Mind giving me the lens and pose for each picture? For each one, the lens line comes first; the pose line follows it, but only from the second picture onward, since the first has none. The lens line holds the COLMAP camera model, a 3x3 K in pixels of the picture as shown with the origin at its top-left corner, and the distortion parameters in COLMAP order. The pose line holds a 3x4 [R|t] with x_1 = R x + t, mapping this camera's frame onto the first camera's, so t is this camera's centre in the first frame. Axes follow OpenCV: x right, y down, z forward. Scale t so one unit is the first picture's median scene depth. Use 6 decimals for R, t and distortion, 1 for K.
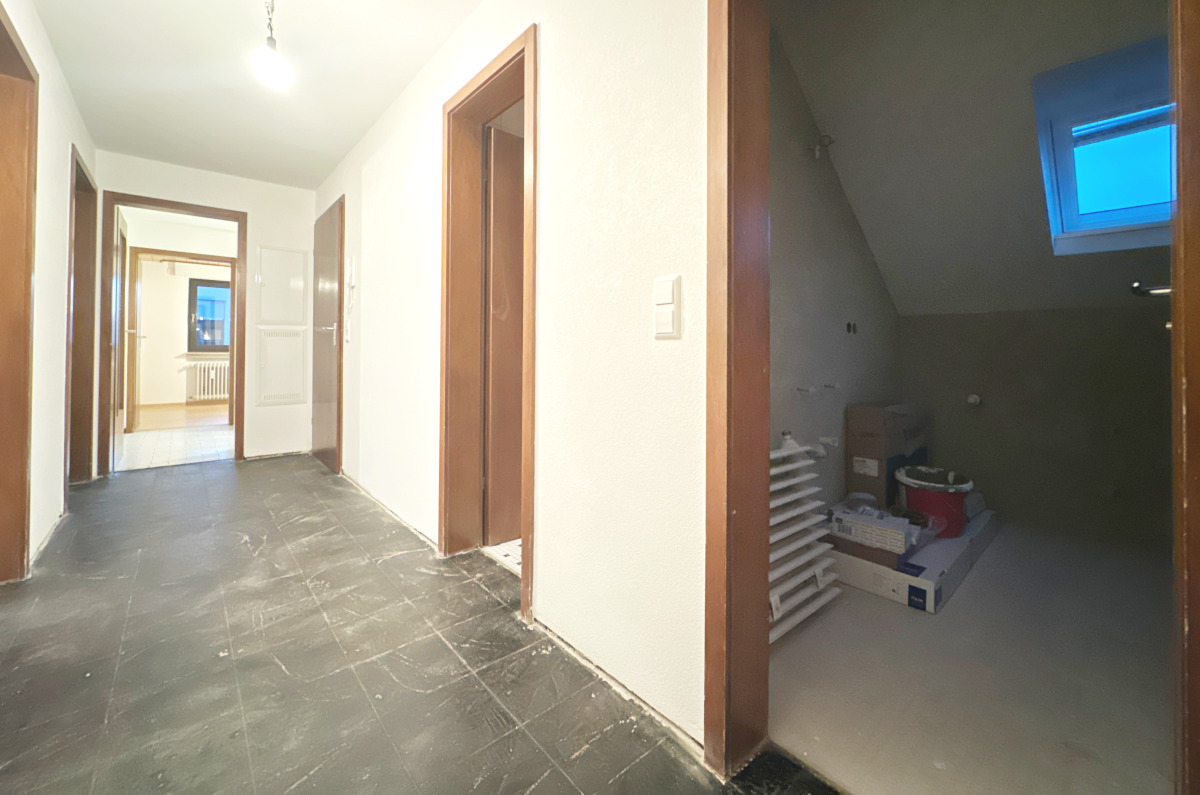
lens RADIAL K [[478.1, 0, 600.7], [0, 478.1, 347.4], [0, 0, 1]] dist [-0.000553, 0.000393]
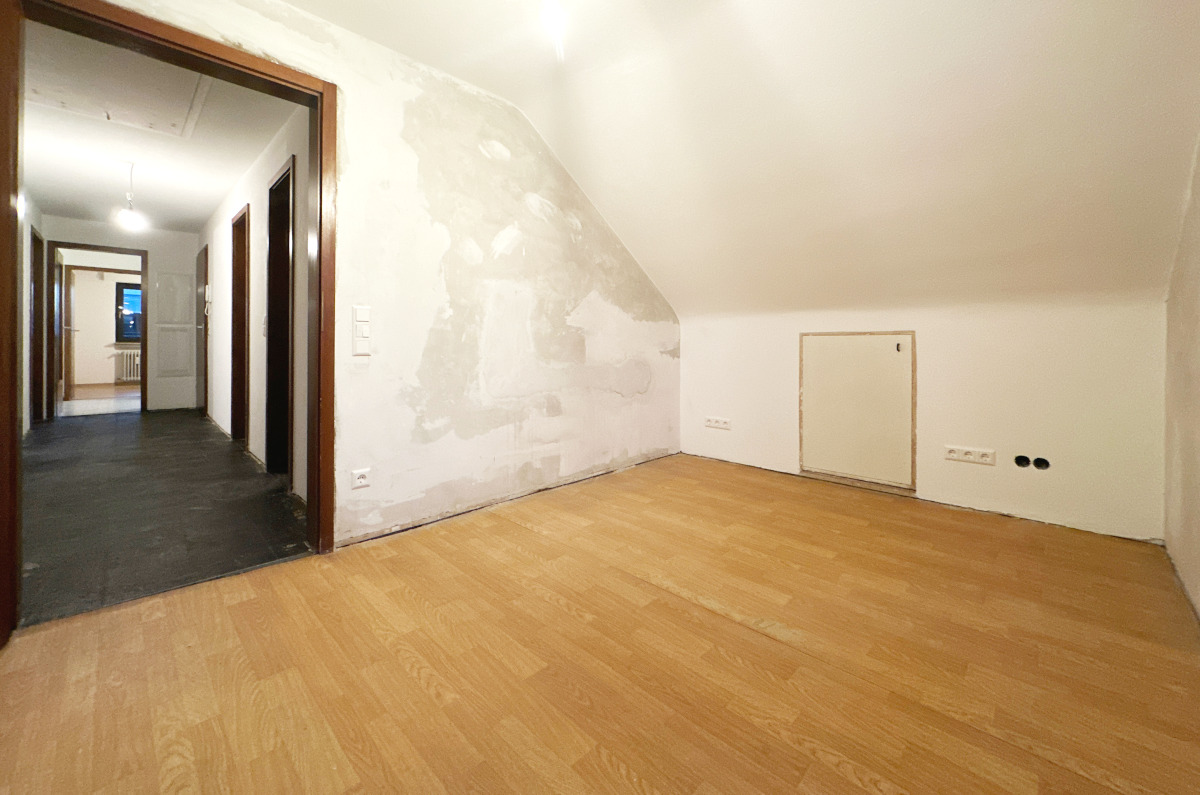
lens RADIAL K [[478.1, 0, 600.7], [0, 478.1, 347.4], [0, 0, 1]] dist [-0.000553, 0.000393]
pose [[0.997872, 0.001429, 0.065188, 0.608691], [-0.002505, 0.999862, 0.016435, -0.001220], [-0.065155, -0.016563, 0.997738, -0.625871]]
